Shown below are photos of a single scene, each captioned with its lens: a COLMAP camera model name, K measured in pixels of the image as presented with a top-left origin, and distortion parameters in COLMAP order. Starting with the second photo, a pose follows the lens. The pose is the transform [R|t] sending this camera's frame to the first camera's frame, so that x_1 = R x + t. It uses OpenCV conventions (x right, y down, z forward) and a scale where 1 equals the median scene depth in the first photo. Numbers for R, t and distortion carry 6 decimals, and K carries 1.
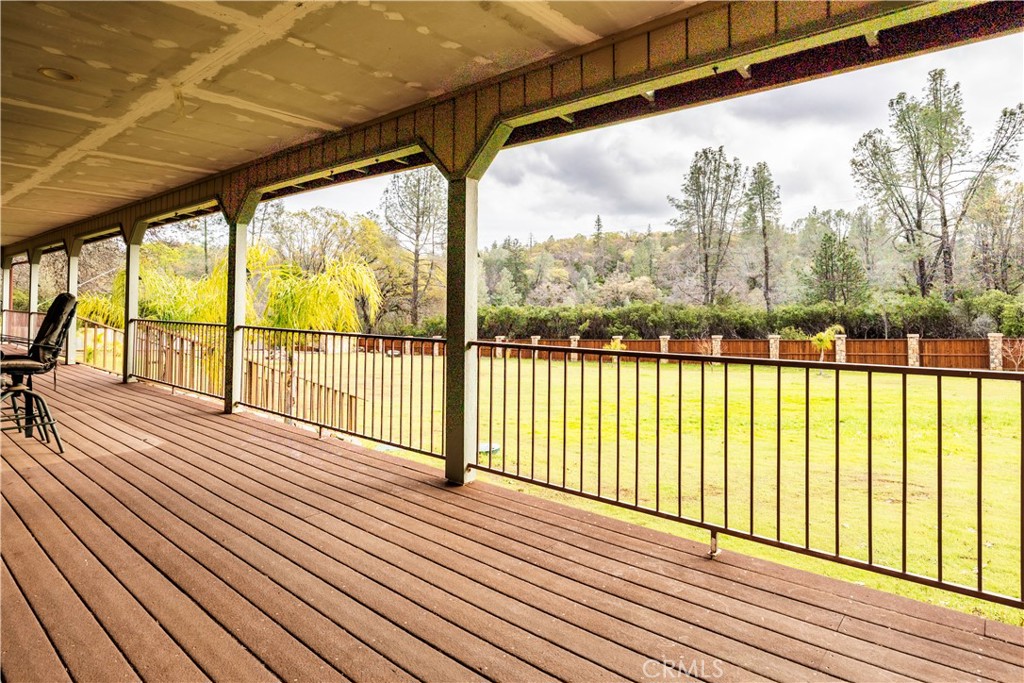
lens RADIAL K [[583.3, 0, 509.2], [0, 583.3, 304.6], [0, 0, 1]] dist [0.013823, -0.000310]
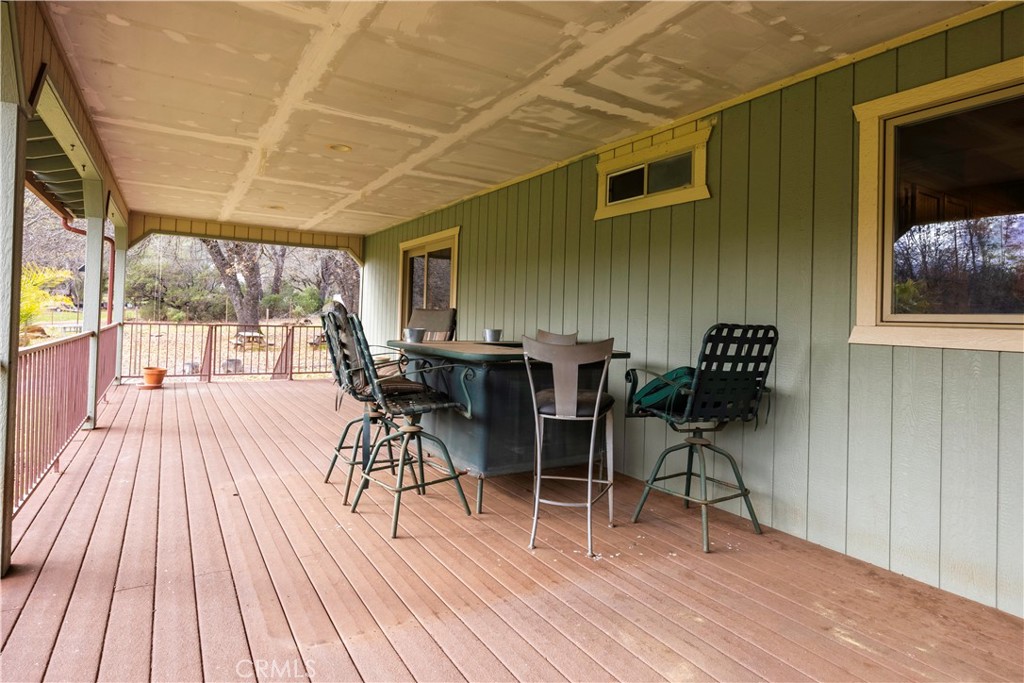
lens RADIAL K [[558.0, 0, 512.3], [0, 558.0, 308.1], [0, 0, 1]] dist [0.014536, 0.002266]
pose [[-0.959071, -0.033805, 0.281142, -1.456256], [-0.041340, 0.998926, -0.020912, -0.003459], [-0.280133, -0.031679, -0.959438, 2.023973]]
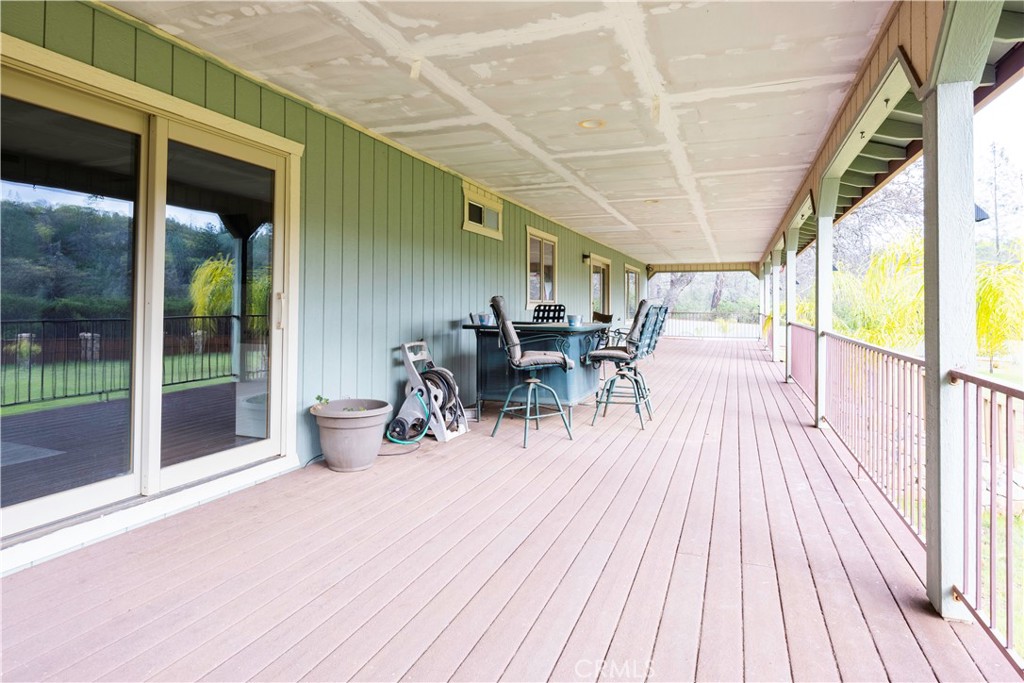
lens RADIAL K [[568.1, 0, 509.8], [0, 568.1, 297.8], [0, 0, 1]] dist [-0.000641, -0.000658]
pose [[0.346753, -0.017723, -0.937789, 0.292493], [-0.001811, 0.999807, -0.019565, 0.005557], [0.937955, 0.008483, 0.346654, 0.394432]]
